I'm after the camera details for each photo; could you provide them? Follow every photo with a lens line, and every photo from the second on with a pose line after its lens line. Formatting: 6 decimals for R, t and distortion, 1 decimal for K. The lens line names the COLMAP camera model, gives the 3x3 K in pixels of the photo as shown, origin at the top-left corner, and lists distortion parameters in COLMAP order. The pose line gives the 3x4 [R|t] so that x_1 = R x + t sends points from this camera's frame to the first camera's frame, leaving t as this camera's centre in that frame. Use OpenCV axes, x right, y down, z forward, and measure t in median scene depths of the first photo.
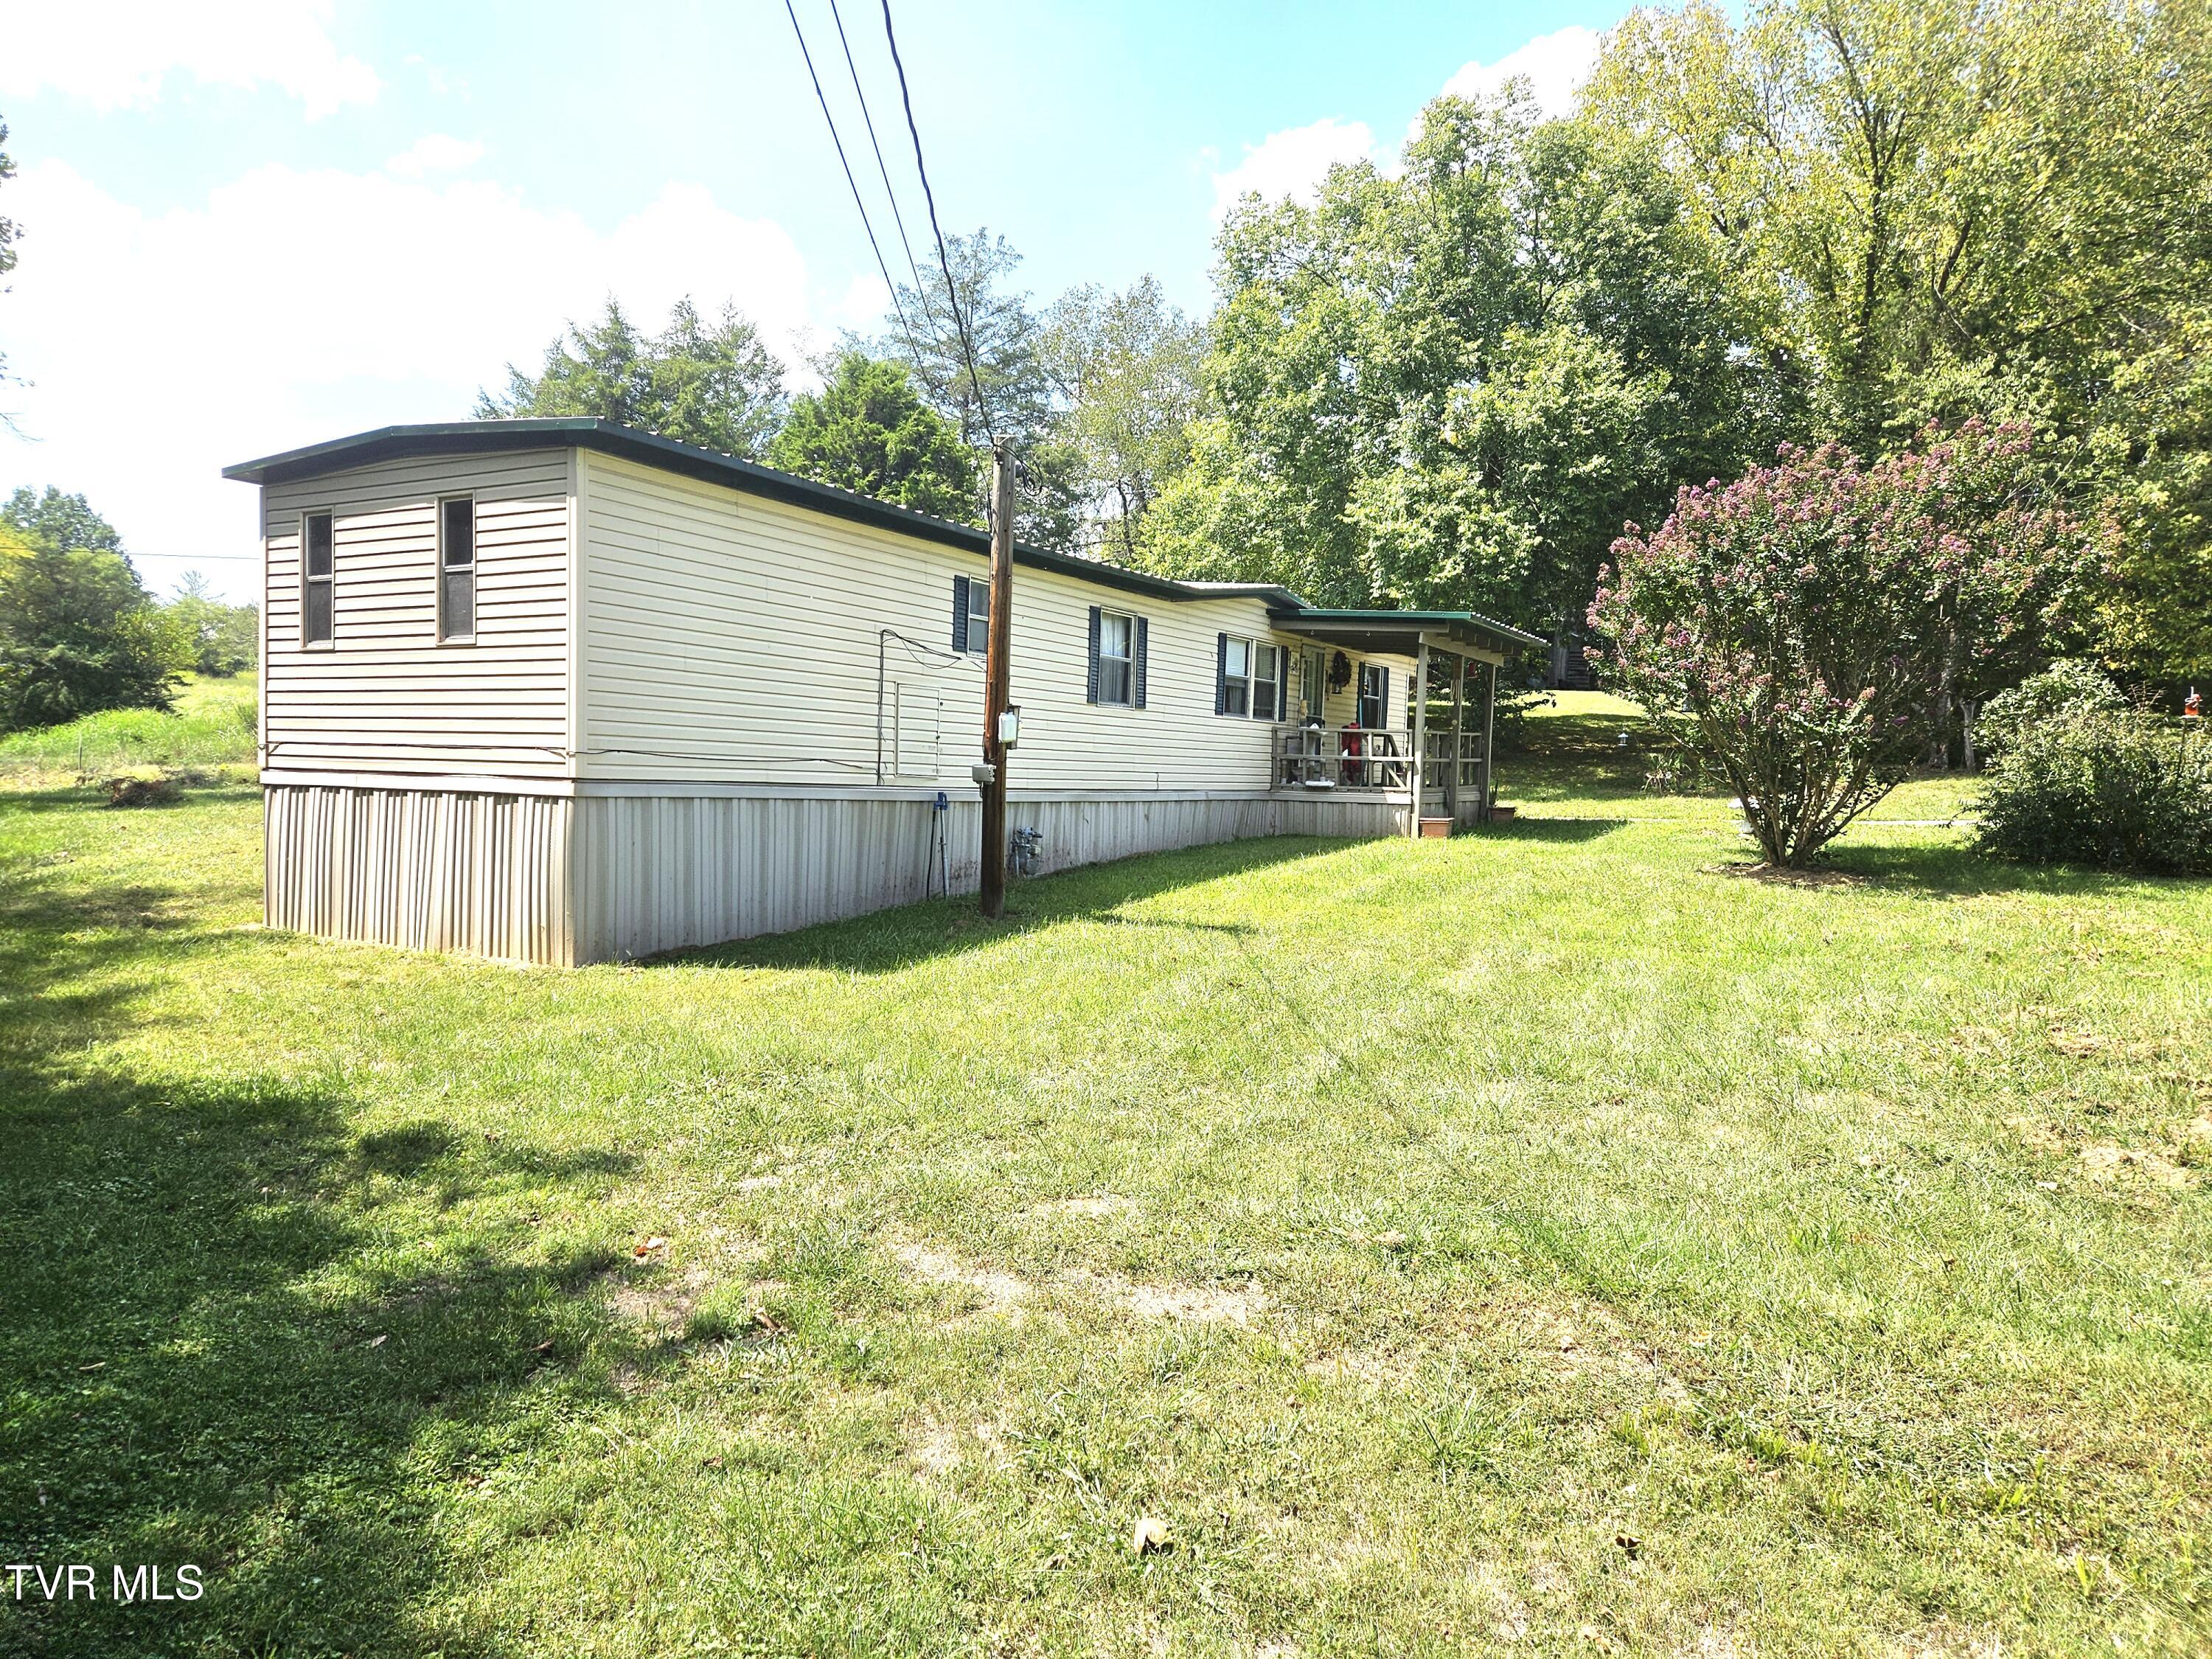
lens RADIAL K [[1478.0, 0, 1078.9], [0, 1478.0, 908.5], [0, 0, 1]] dist [0.037864, -0.001284]
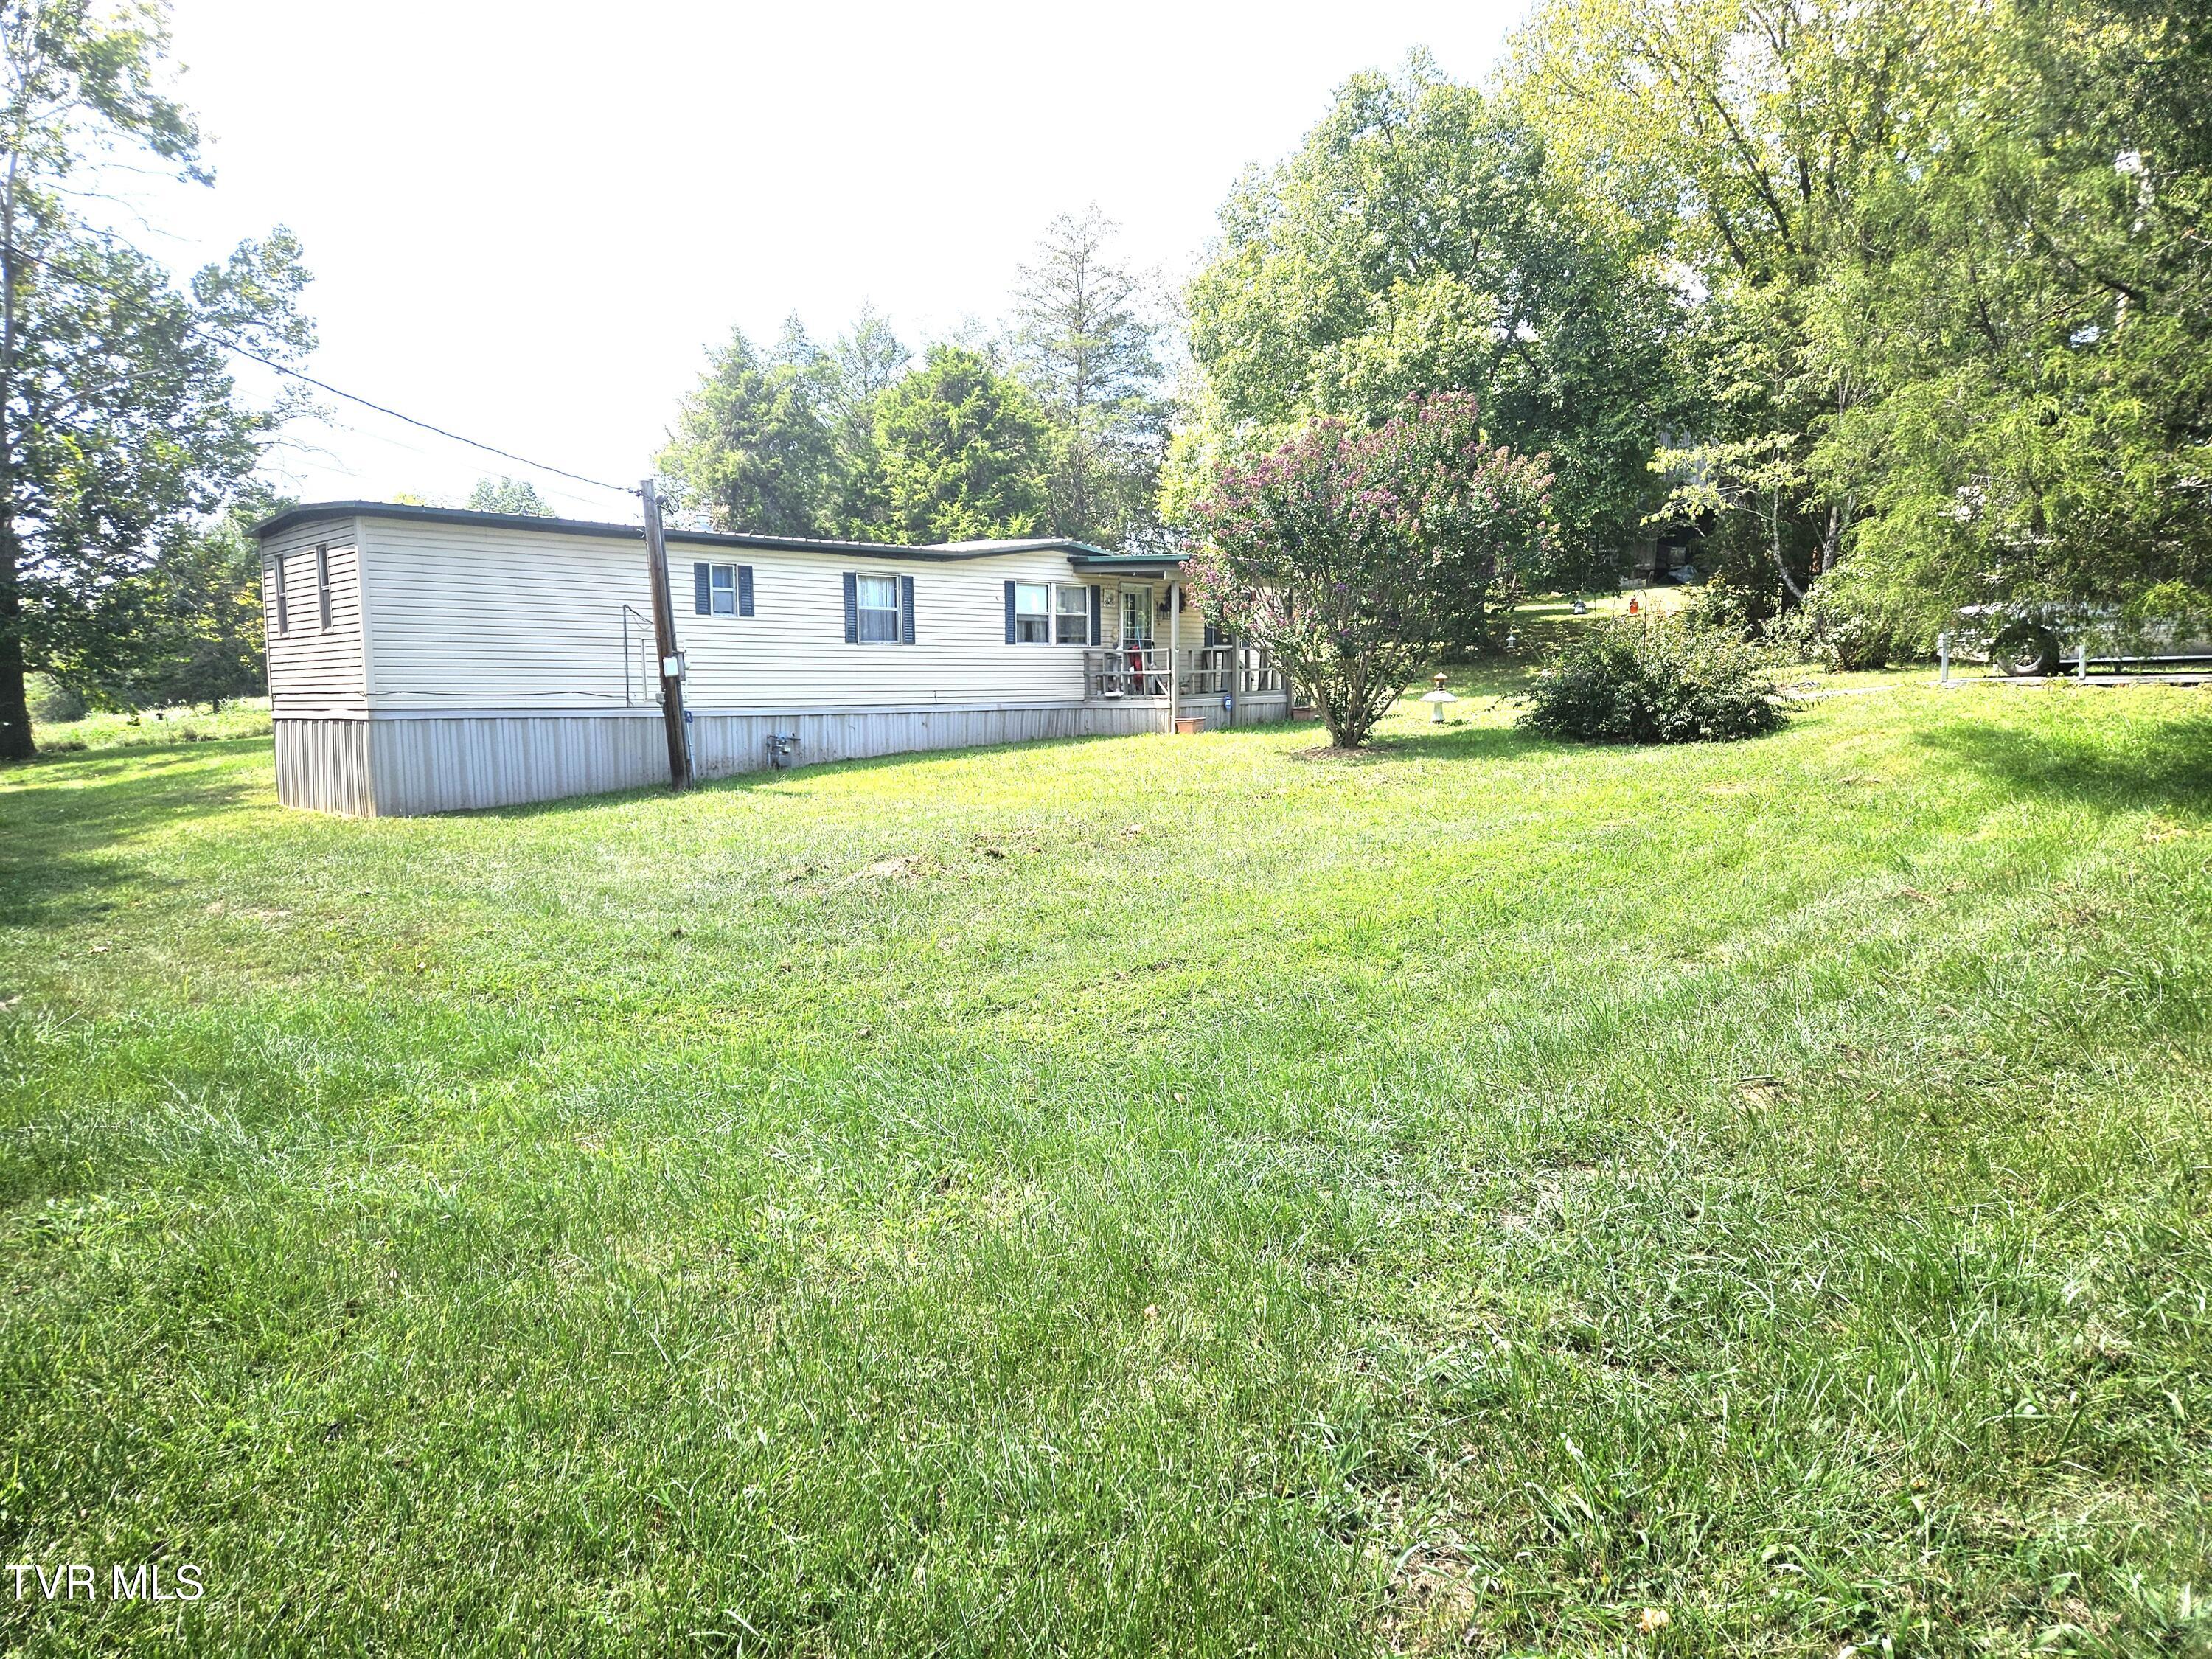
lens RADIAL K [[1478.0, 0, 1078.9], [0, 1478.0, 908.5], [0, 0, 1]] dist [0.037864, -0.001284]
pose [[0.965591, 0.000035, -0.260064, 0.540837], [0.013759, 0.998592, 0.051222, 0.039673], [0.259700, -0.053038, 0.964232, -0.281095]]
